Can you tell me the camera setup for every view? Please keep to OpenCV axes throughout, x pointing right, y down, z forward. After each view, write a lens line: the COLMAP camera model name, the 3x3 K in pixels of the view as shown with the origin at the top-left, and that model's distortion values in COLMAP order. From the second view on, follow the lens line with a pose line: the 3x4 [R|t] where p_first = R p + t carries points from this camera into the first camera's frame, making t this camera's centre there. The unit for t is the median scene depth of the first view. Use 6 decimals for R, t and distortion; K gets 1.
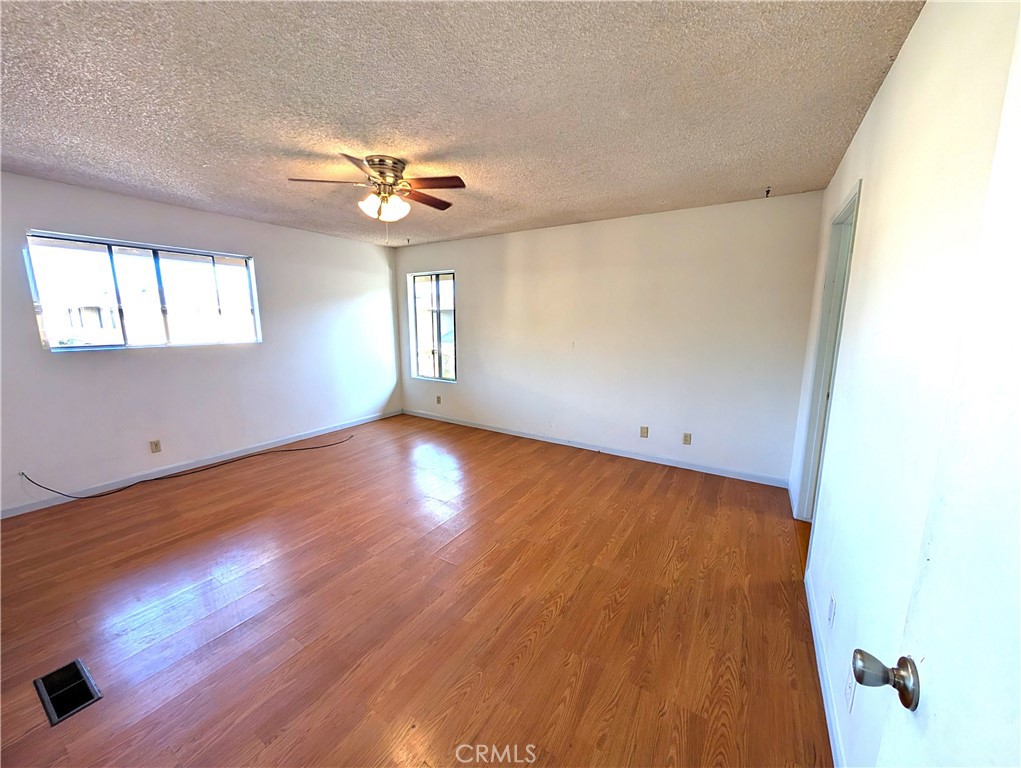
lens RADIAL K [[387.0, 0, 509.6], [0, 387.0, 383.4], [0, 0, 1]] dist [-0.000366, -0.000217]
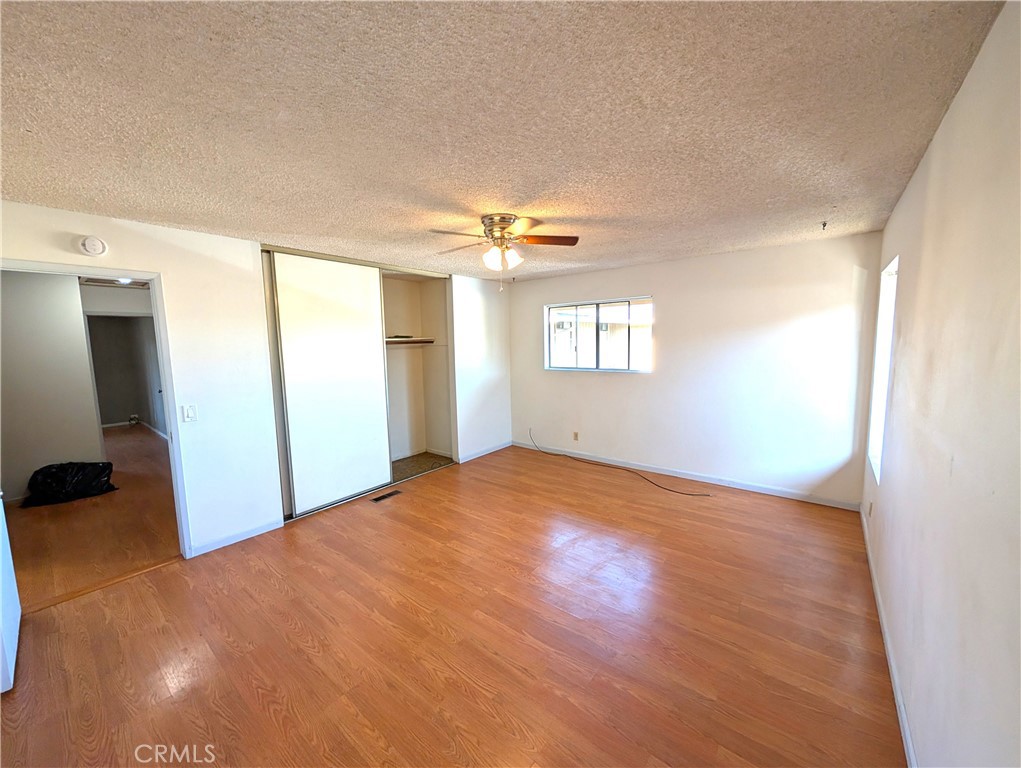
lens RADIAL K [[387.0, 0, 509.6], [0, 387.0, 383.4], [0, 0, 1]] dist [-0.000366, -0.000217]
pose [[-0.107515, 0.102907, -0.988863, 0.578807], [-0.145946, 0.982220, 0.118084, -0.179142], [0.983433, 0.157017, -0.090585, 0.864062]]
